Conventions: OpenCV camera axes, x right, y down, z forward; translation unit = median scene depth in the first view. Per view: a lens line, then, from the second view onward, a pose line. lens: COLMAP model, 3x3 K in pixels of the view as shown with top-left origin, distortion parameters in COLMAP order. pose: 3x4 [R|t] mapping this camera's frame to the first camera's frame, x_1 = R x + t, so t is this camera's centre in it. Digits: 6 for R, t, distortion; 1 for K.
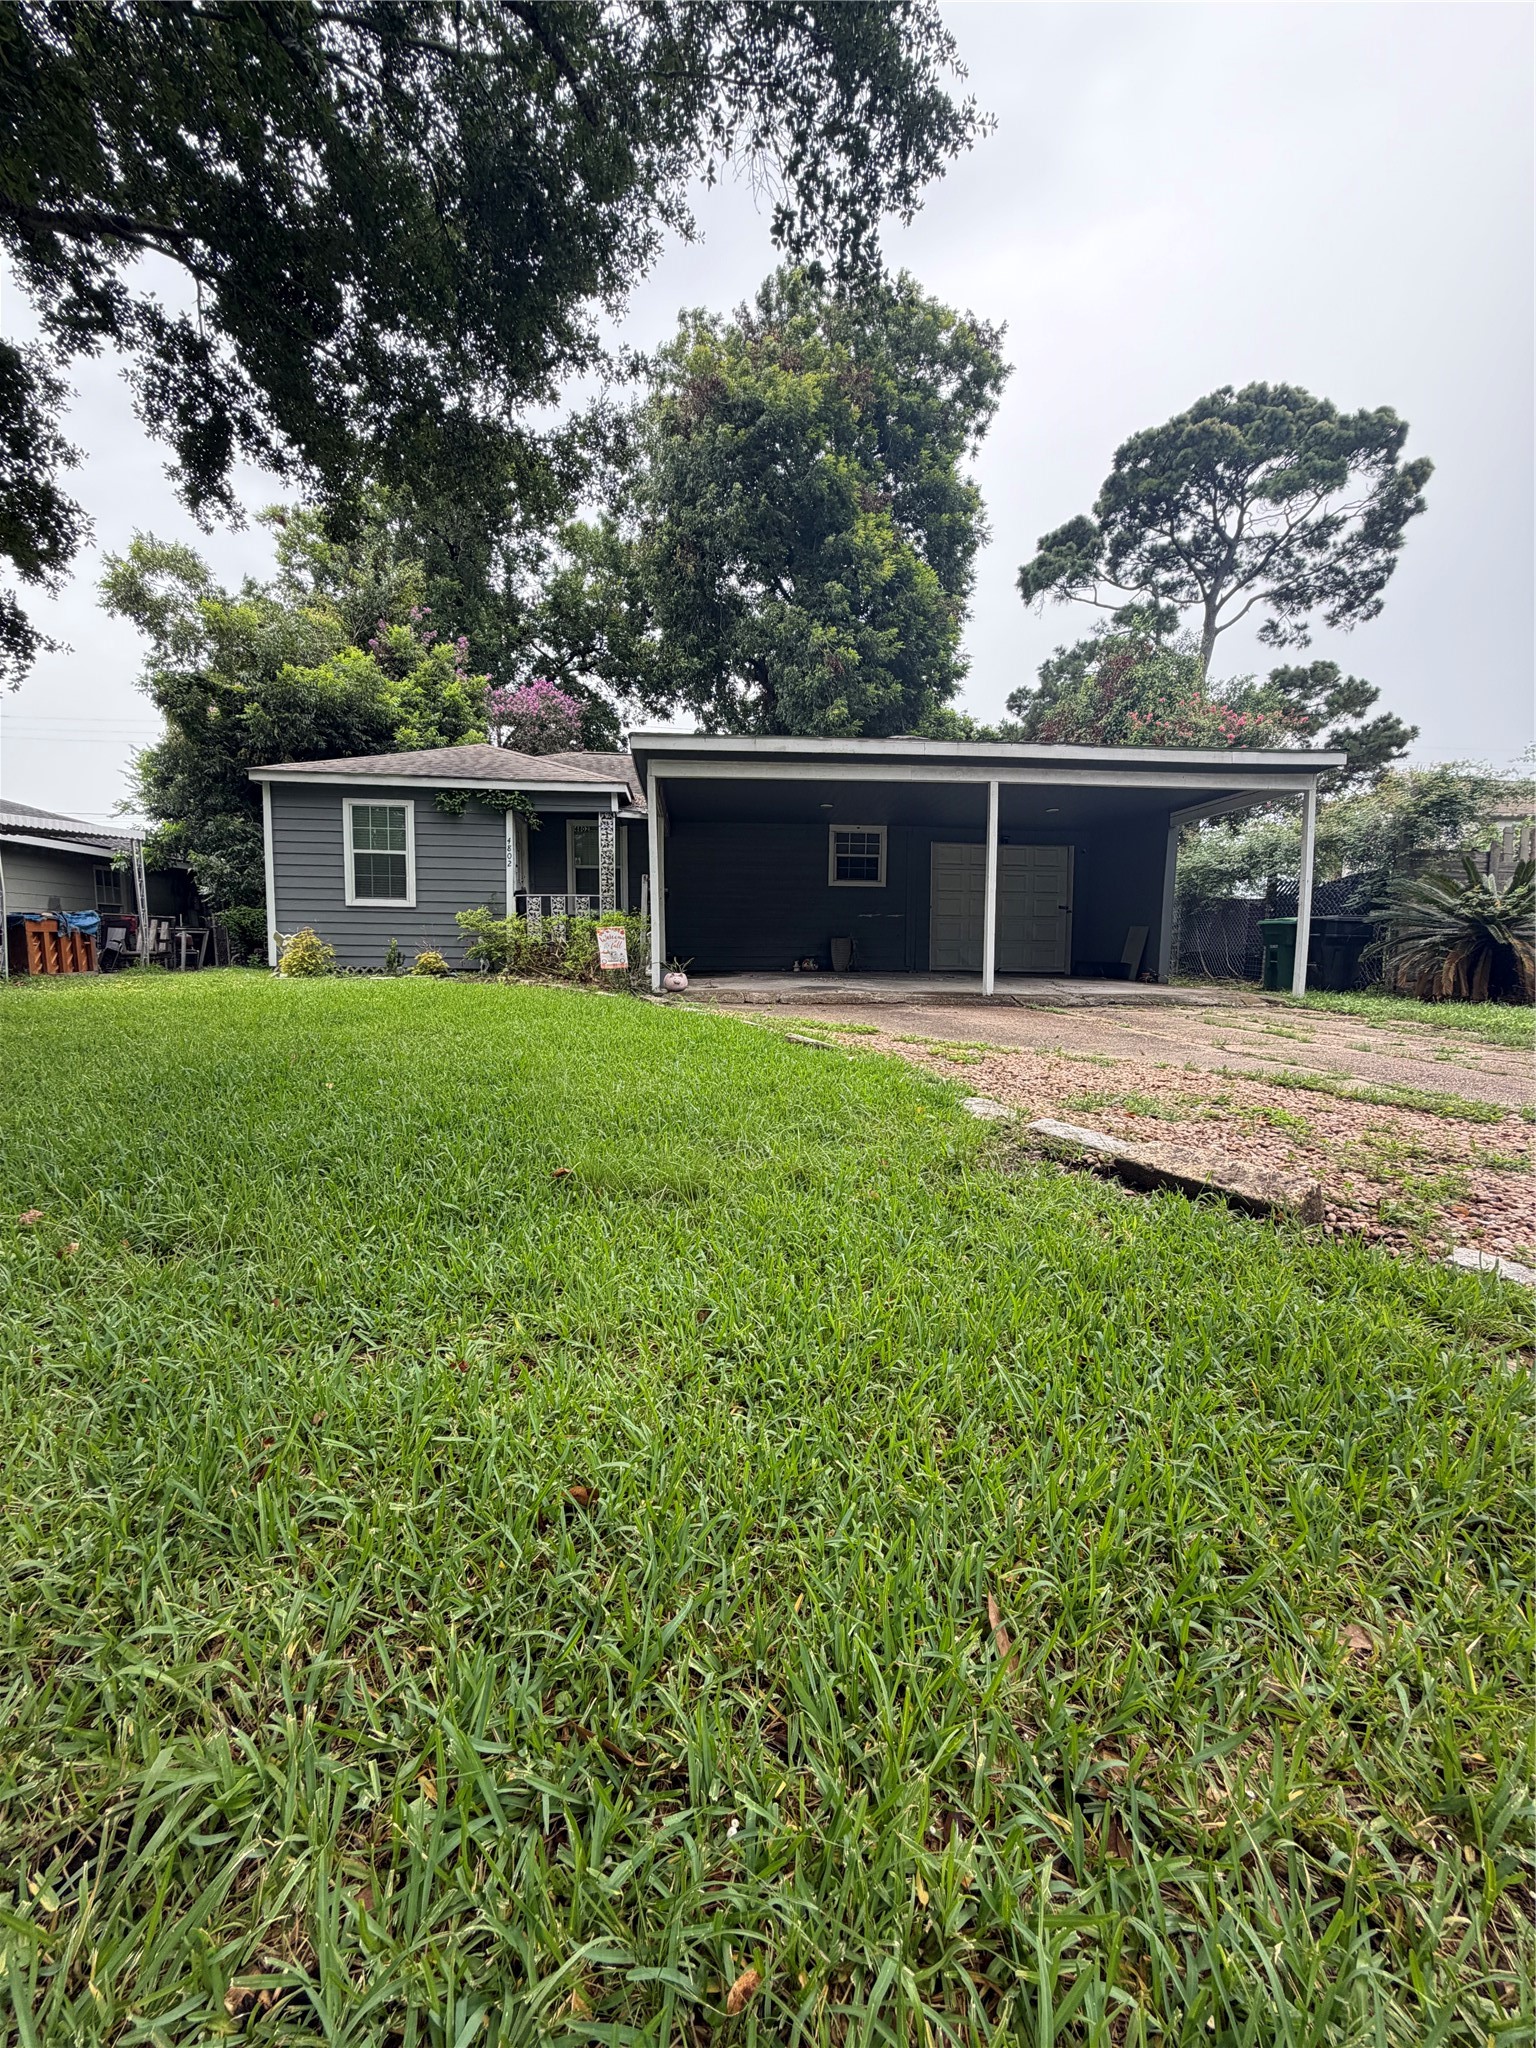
lens RADIAL K [[815.3, 0, 763.7], [0, 815.3, 1019.4], [0, 0, 1]] dist [0.001282, 0.000098]
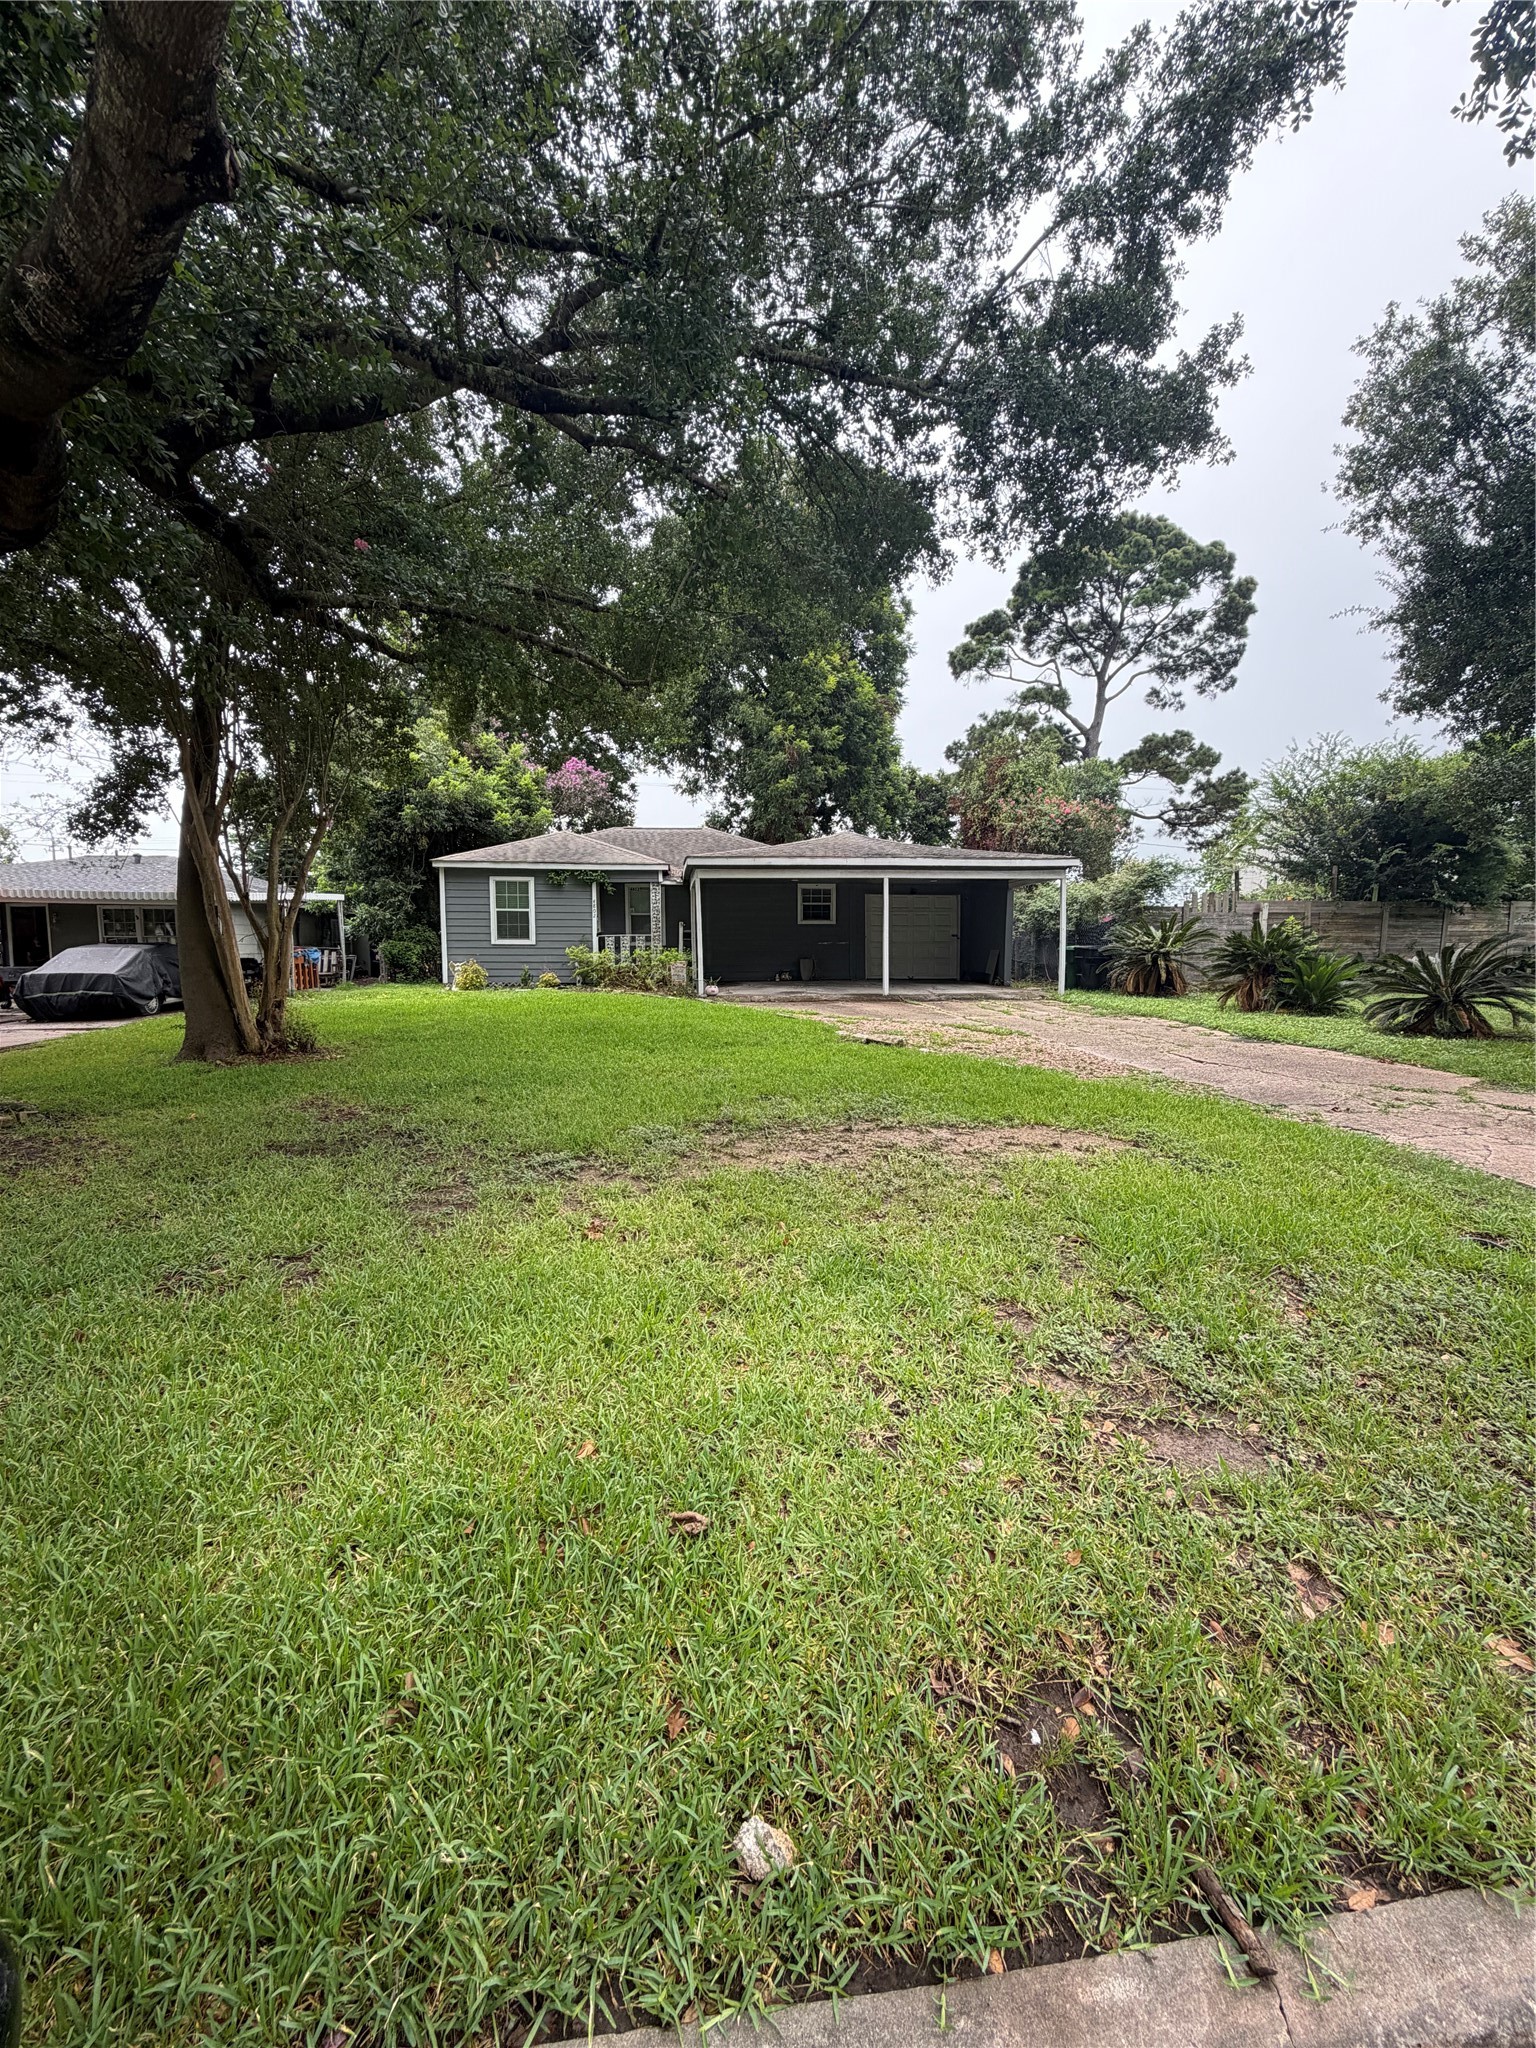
lens RADIAL K [[815.3, 0, 763.7], [0, 815.3, 1019.4], [0, 0, 1]] dist [0.001282, 0.000098]
pose [[0.999497, -0.015275, 0.027782, -0.015080], [0.015322, 0.999881, -0.001496, 0.007462], [-0.027756, 0.001920, 0.999613, -0.270212]]
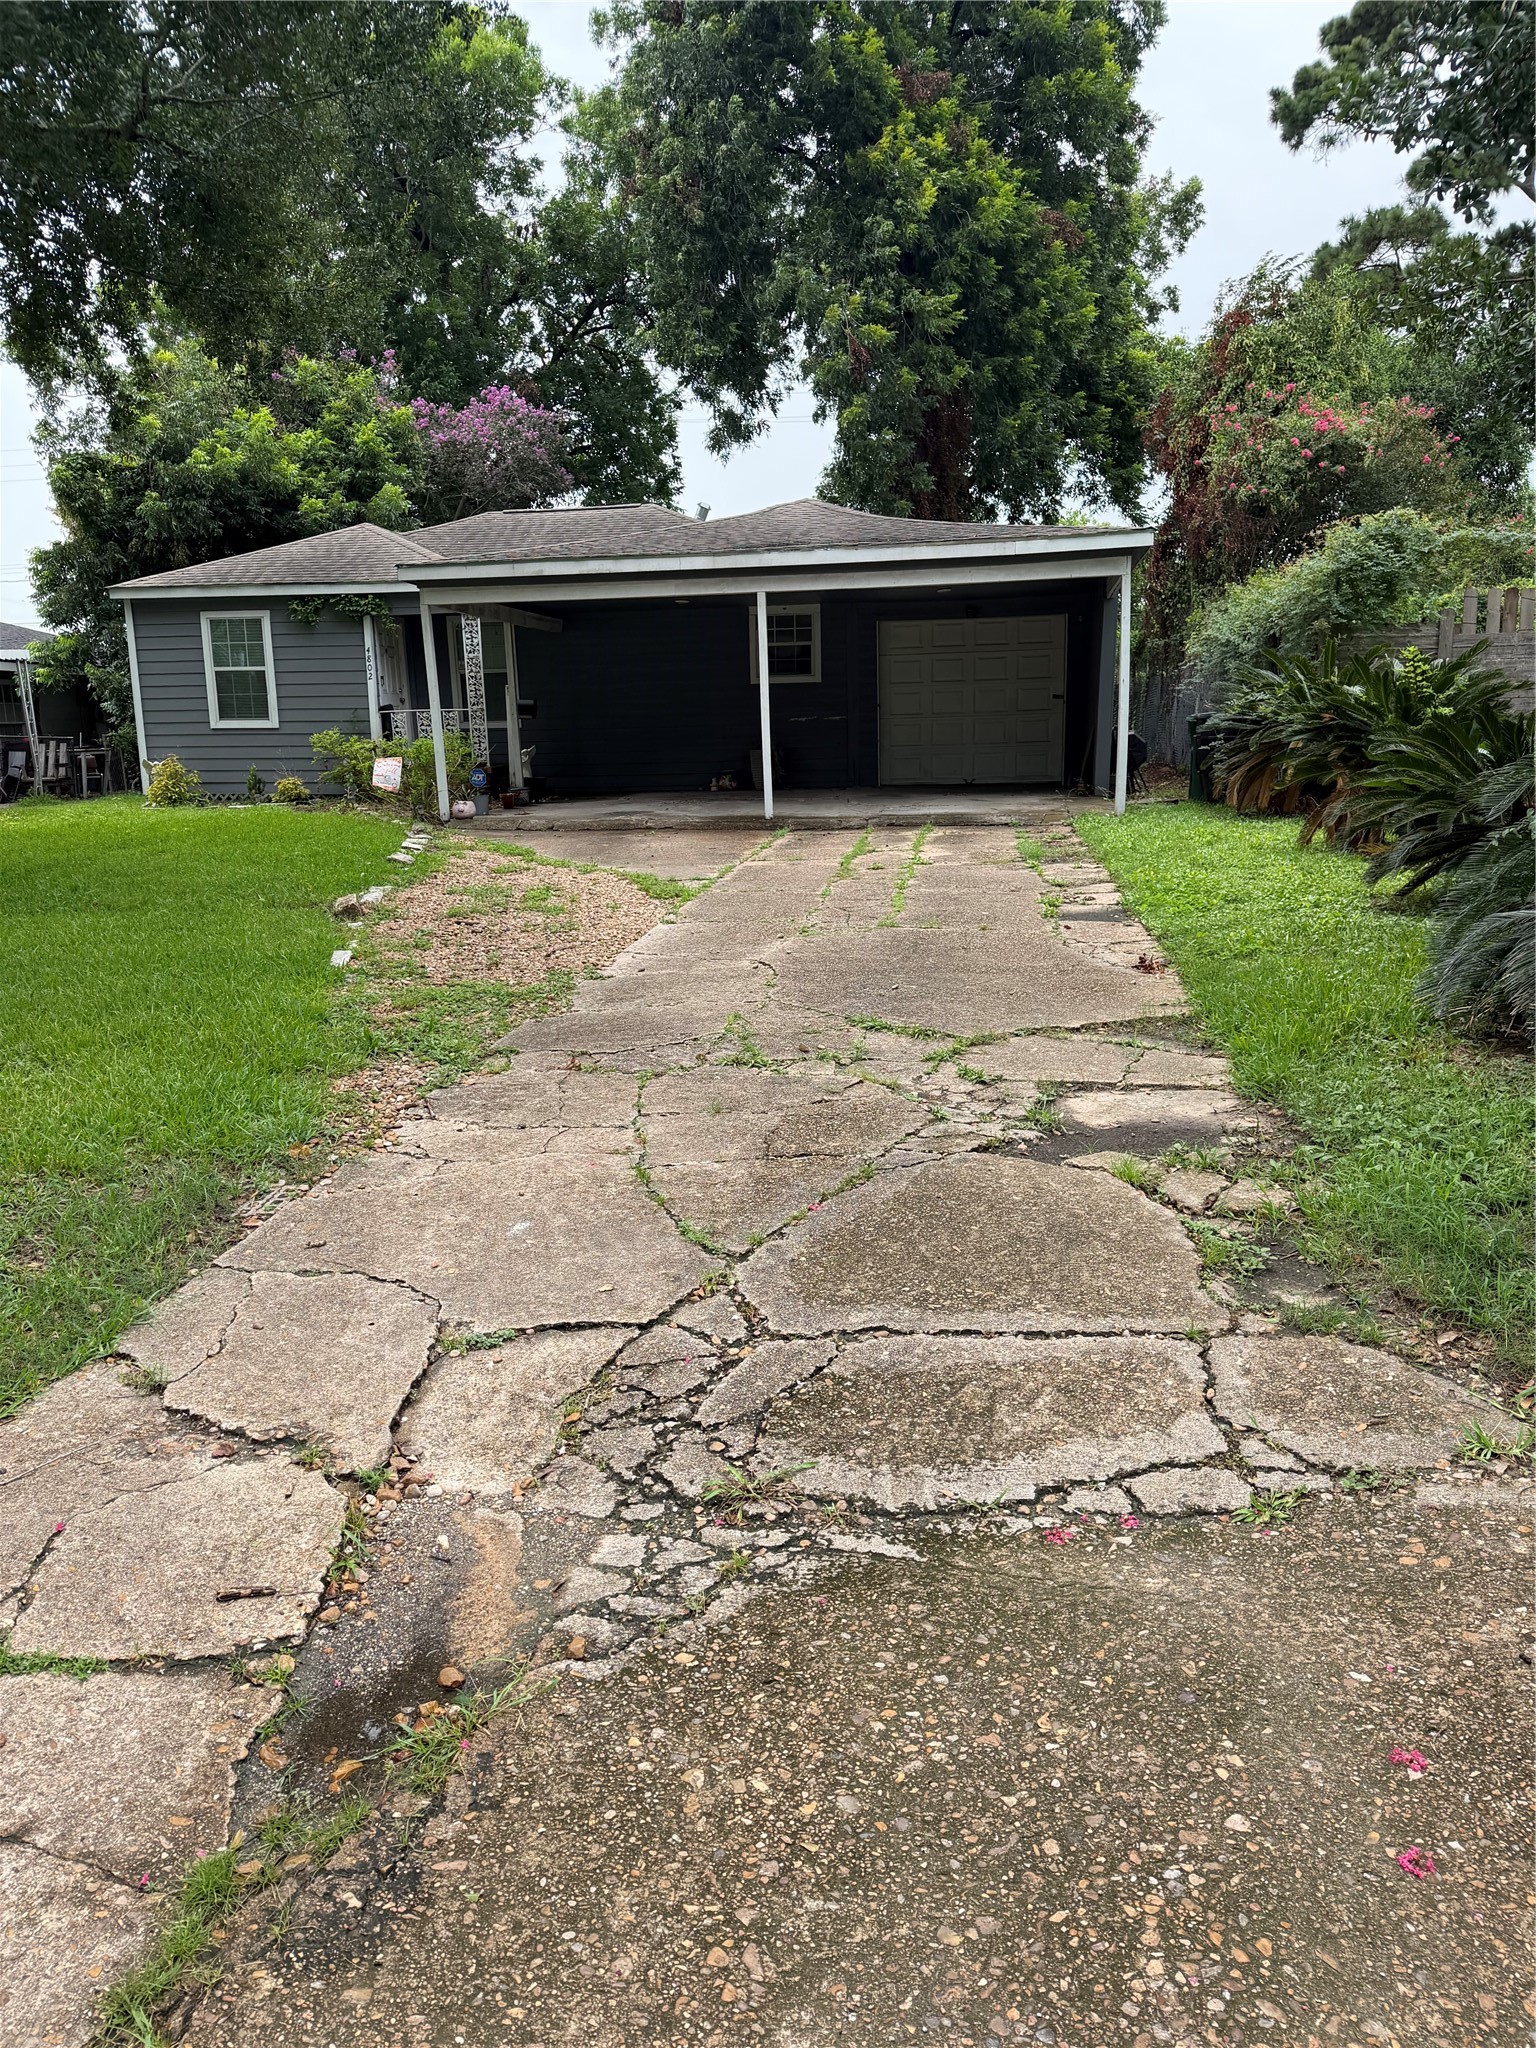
lens RADIAL K [[1412.6, 0, 761.4], [0, 1412.6, 983.1], [0, 0, 1]] dist [0.070633, -0.079136]
pose [[0.970318, 0.011880, -0.241541, 0.232196], [0.011350, 0.995455, 0.094553, 0.002191], [0.241566, -0.094488, 0.965773, -0.213747]]
